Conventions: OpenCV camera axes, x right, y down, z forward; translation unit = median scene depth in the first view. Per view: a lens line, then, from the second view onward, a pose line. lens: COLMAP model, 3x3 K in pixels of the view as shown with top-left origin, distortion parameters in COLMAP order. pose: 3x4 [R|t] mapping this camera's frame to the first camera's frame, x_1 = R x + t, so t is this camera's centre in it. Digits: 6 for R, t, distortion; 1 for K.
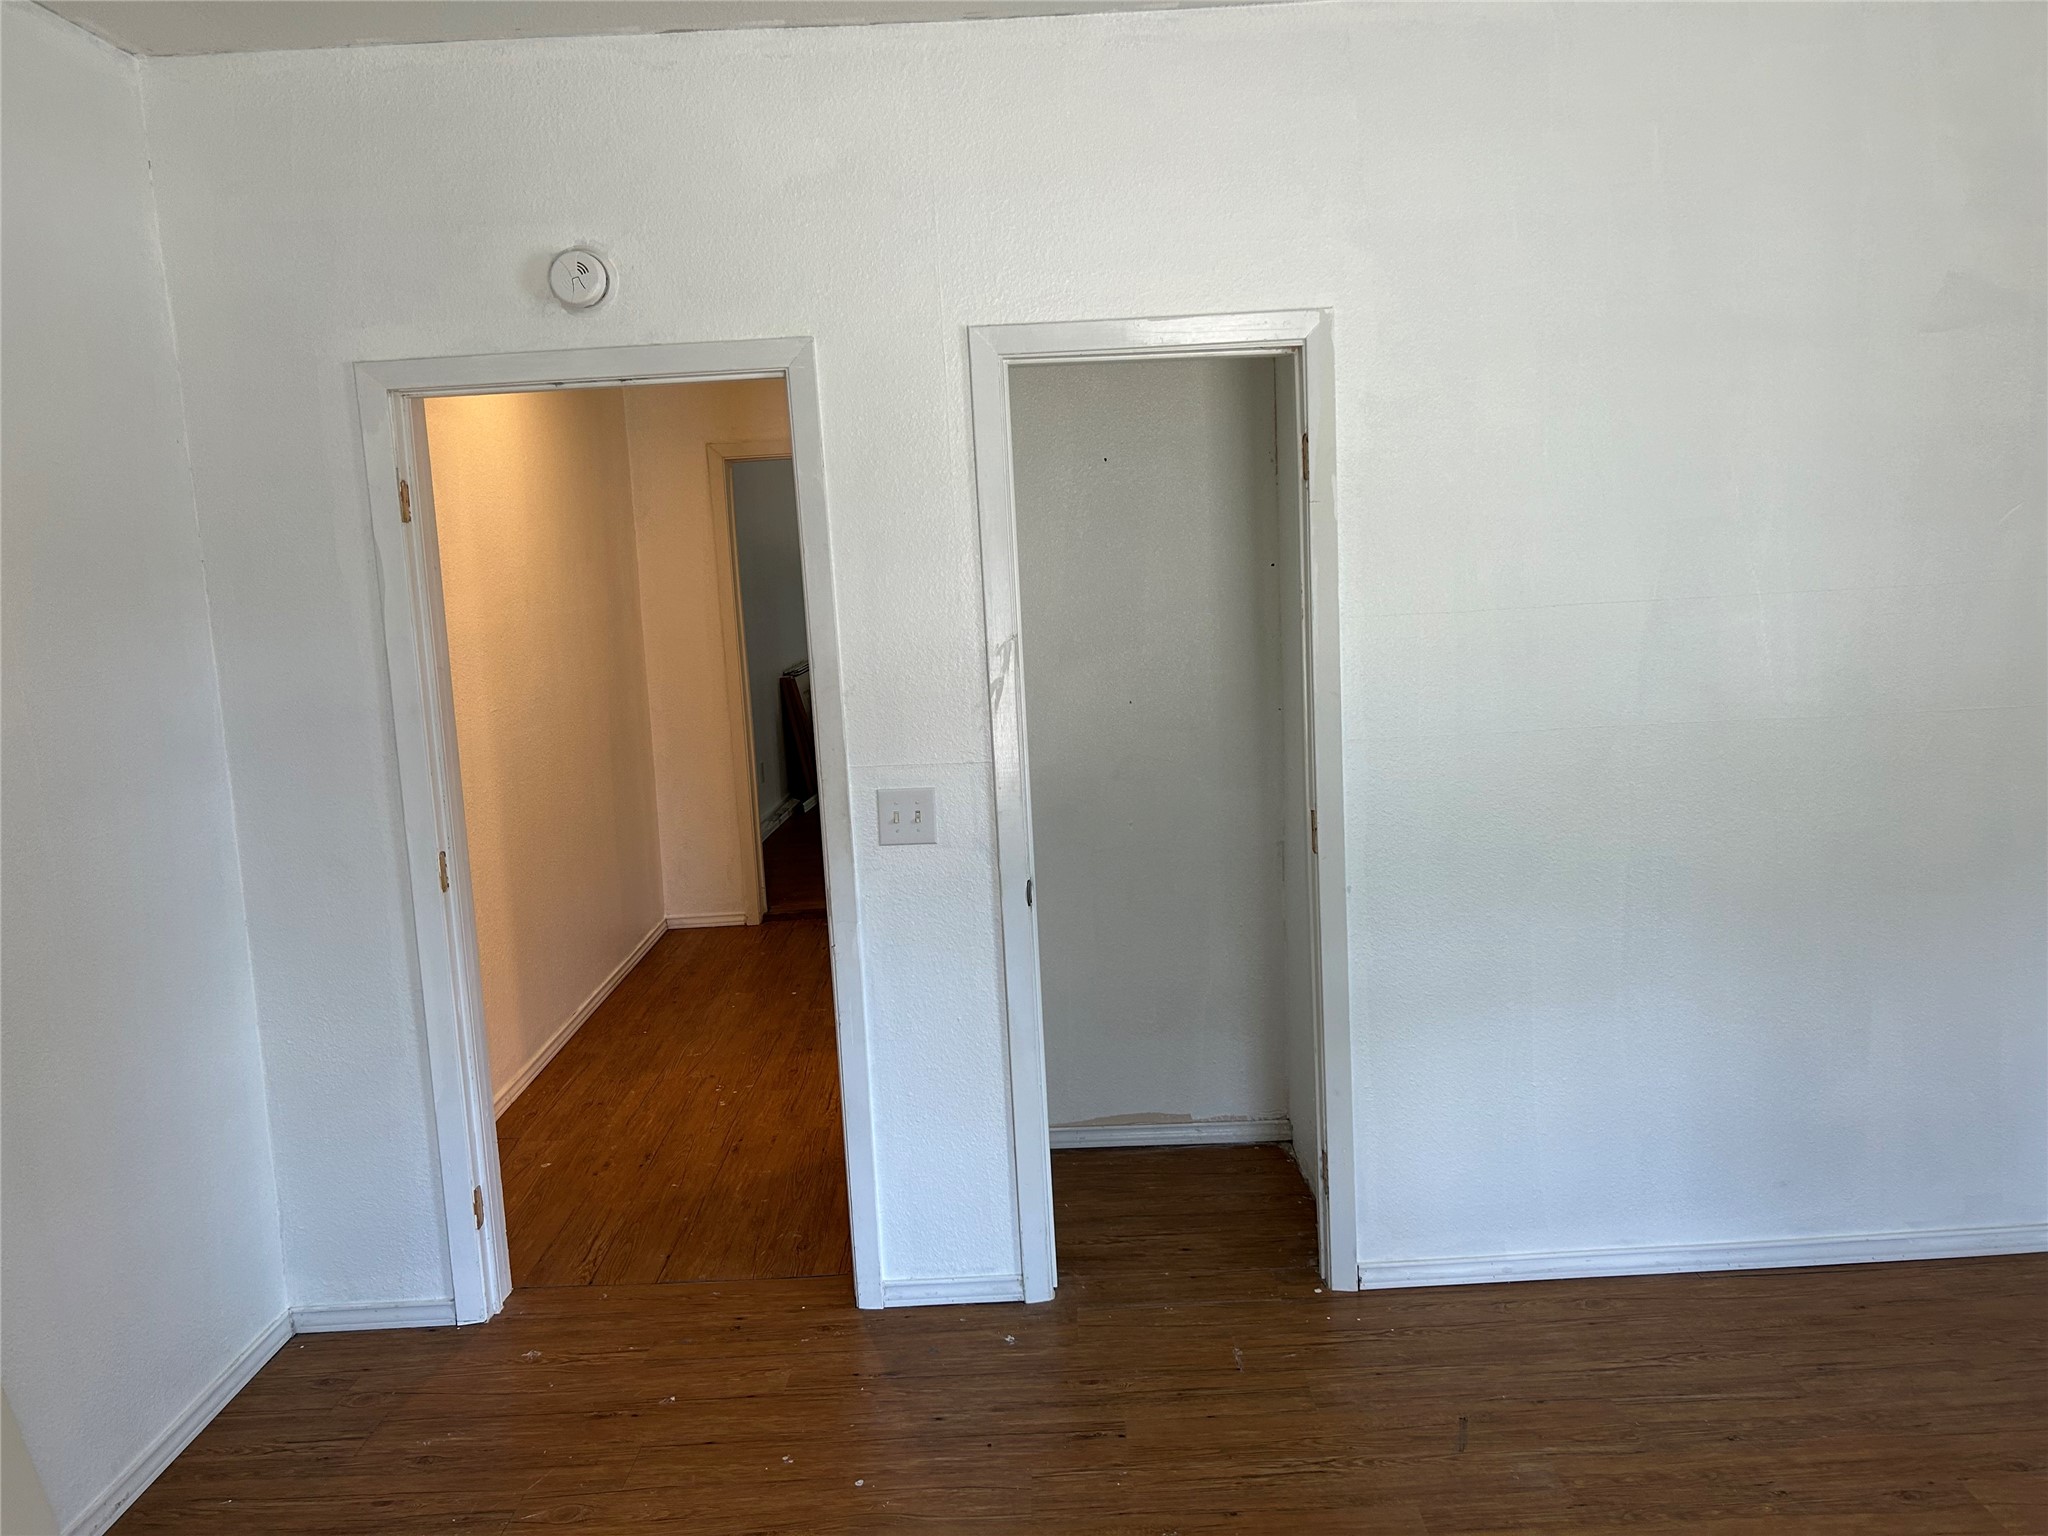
lens RADIAL K [[1554.4, 0, 1029.0], [0, 1554.4, 757.3], [0, 0, 1]] dist [0.043178, -0.057315]
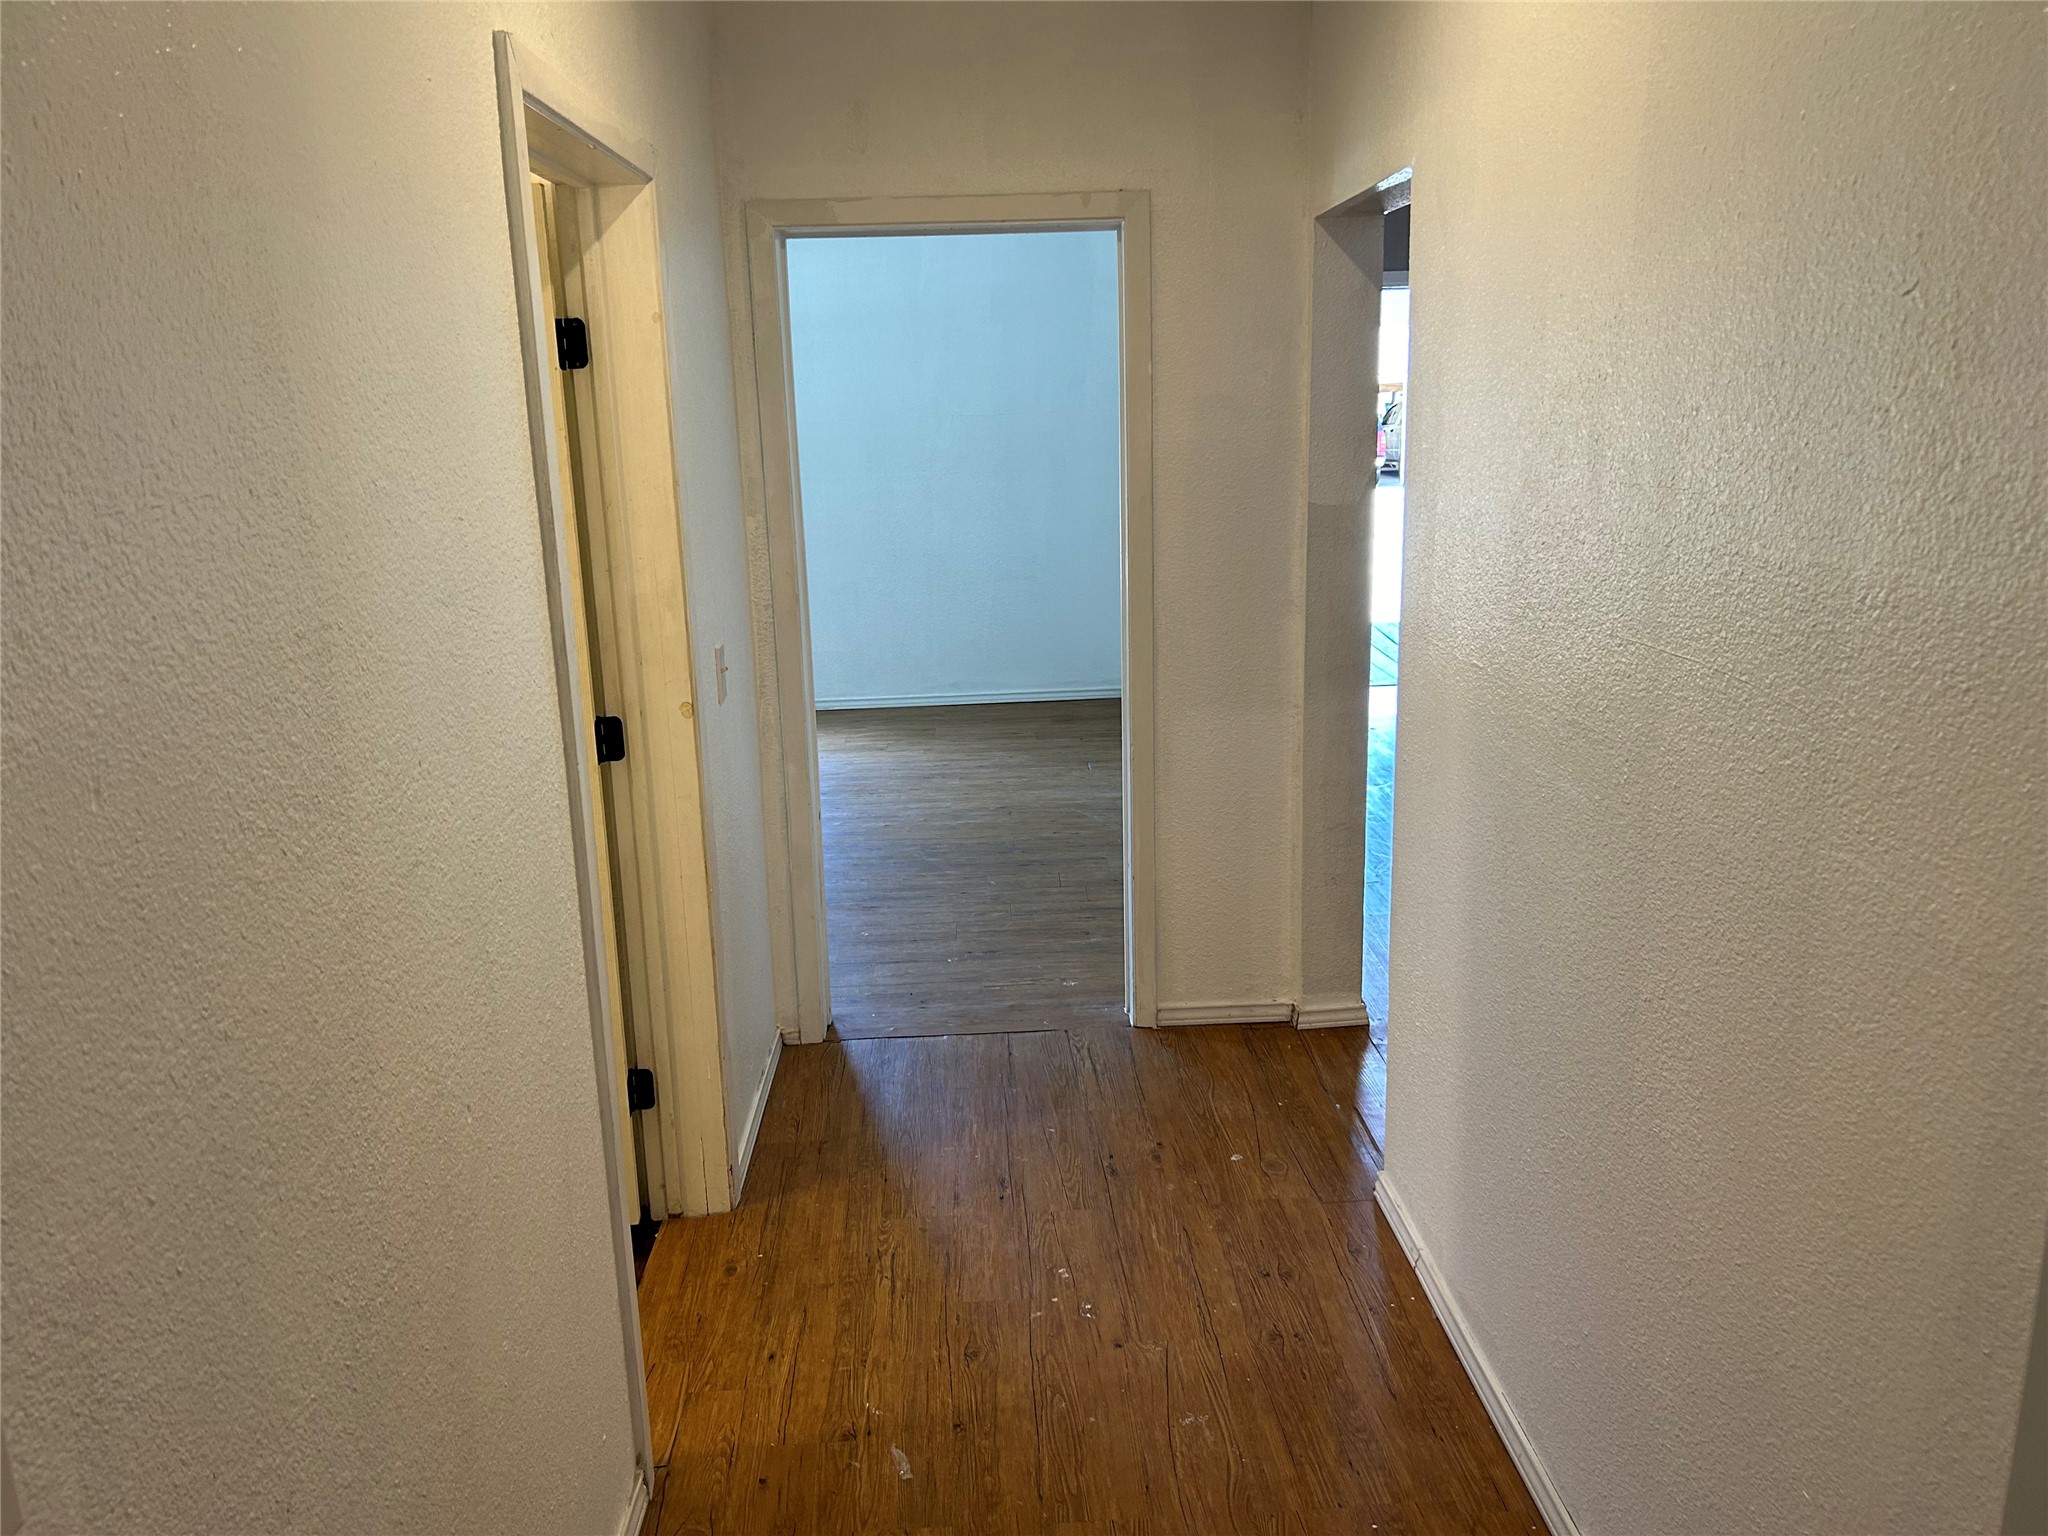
lens RADIAL K [[1554.4, 0, 1029.0], [0, 1554.4, 757.3], [0, 0, 1]] dist [0.043178, -0.057315]
pose [[-0.995798, 0.088328, -0.024164, -0.200975], [0.073399, 0.927660, 0.366140, -0.227475], [0.054756, 0.362828, -0.930246, 1.649548]]
